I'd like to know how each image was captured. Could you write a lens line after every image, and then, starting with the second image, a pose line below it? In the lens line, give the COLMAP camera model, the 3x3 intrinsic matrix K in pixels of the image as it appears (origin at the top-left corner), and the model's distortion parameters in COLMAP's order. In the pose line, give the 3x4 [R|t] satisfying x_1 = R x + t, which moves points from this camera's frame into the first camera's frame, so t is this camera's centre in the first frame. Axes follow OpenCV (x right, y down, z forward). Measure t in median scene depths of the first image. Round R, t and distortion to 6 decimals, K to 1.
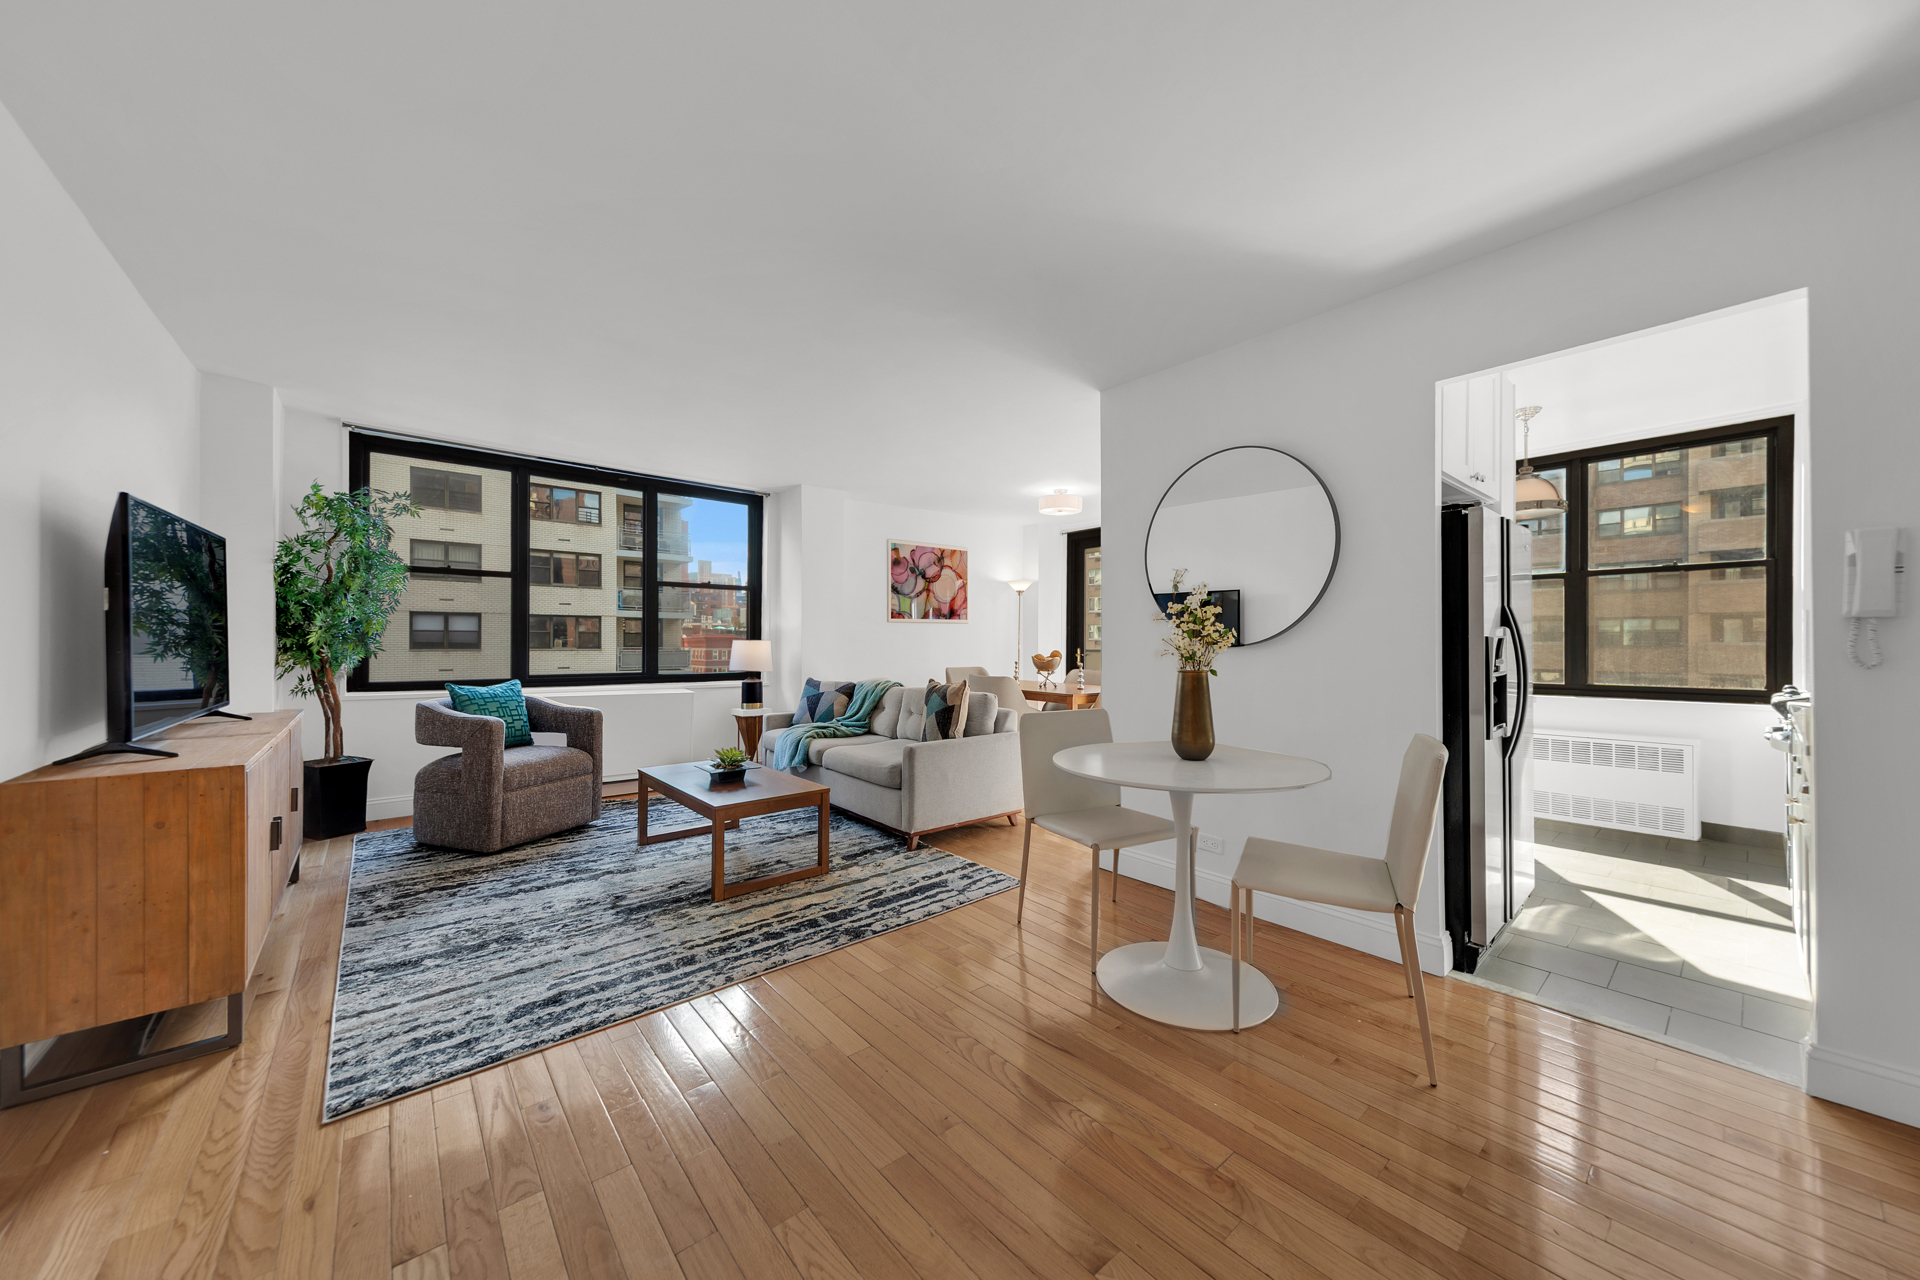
lens RADIAL K [[679.3, 0, 960.0], [0, 679.3, 640.0], [0, 0, 1]] dist [0.000895, 0.000023]
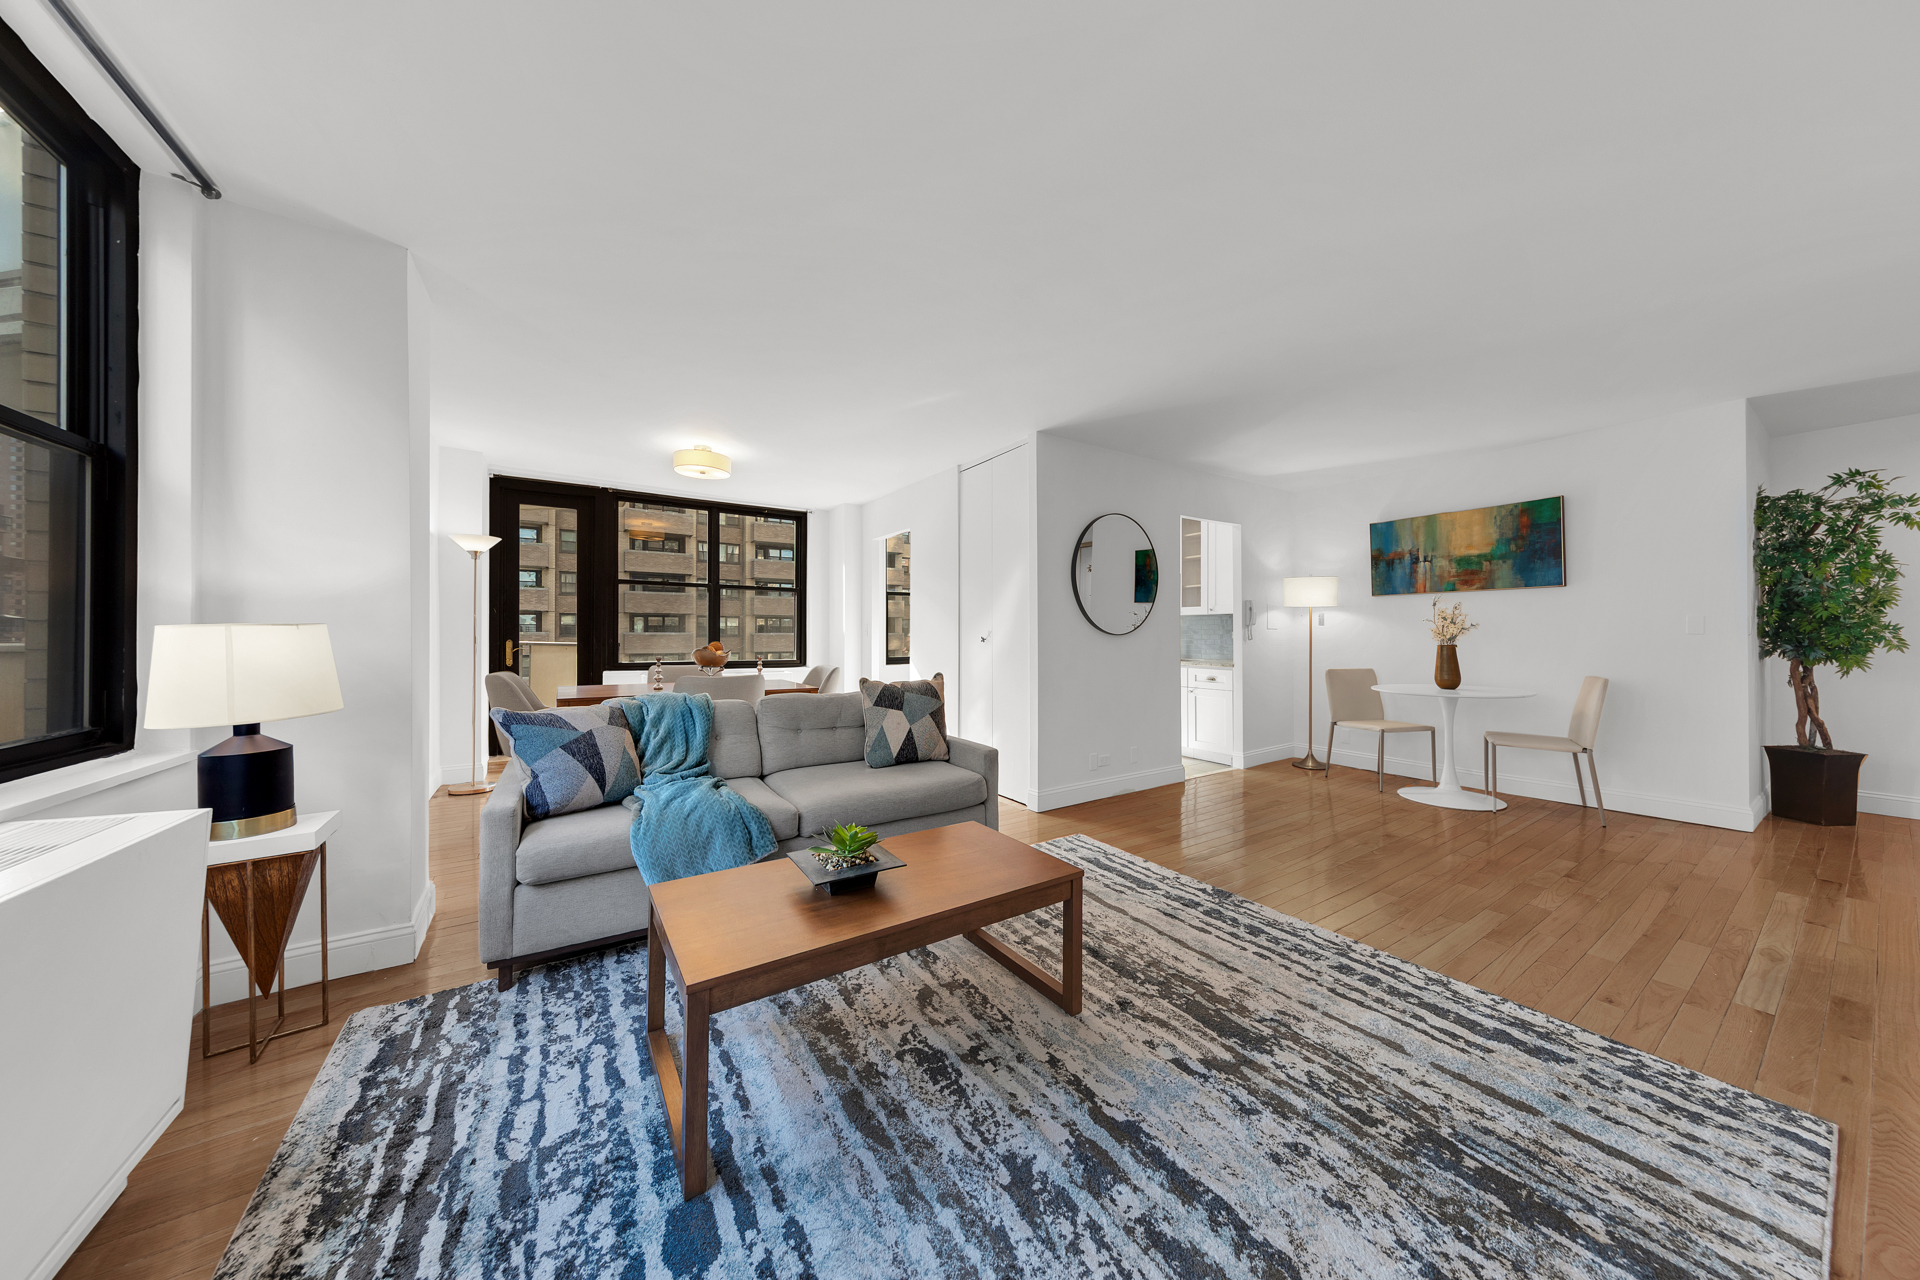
lens RADIAL K [[607.5, 0, 960.0], [0, 607.5, 640.0], [0, 0, 1]] dist [0.000328, 0.000033]
pose [[0.120691, -0.009389, 0.992646, -1.166955], [-0.005748, 0.999932, 0.010157, 0.008273], [-0.992673, -0.006932, 0.120629, 1.286818]]
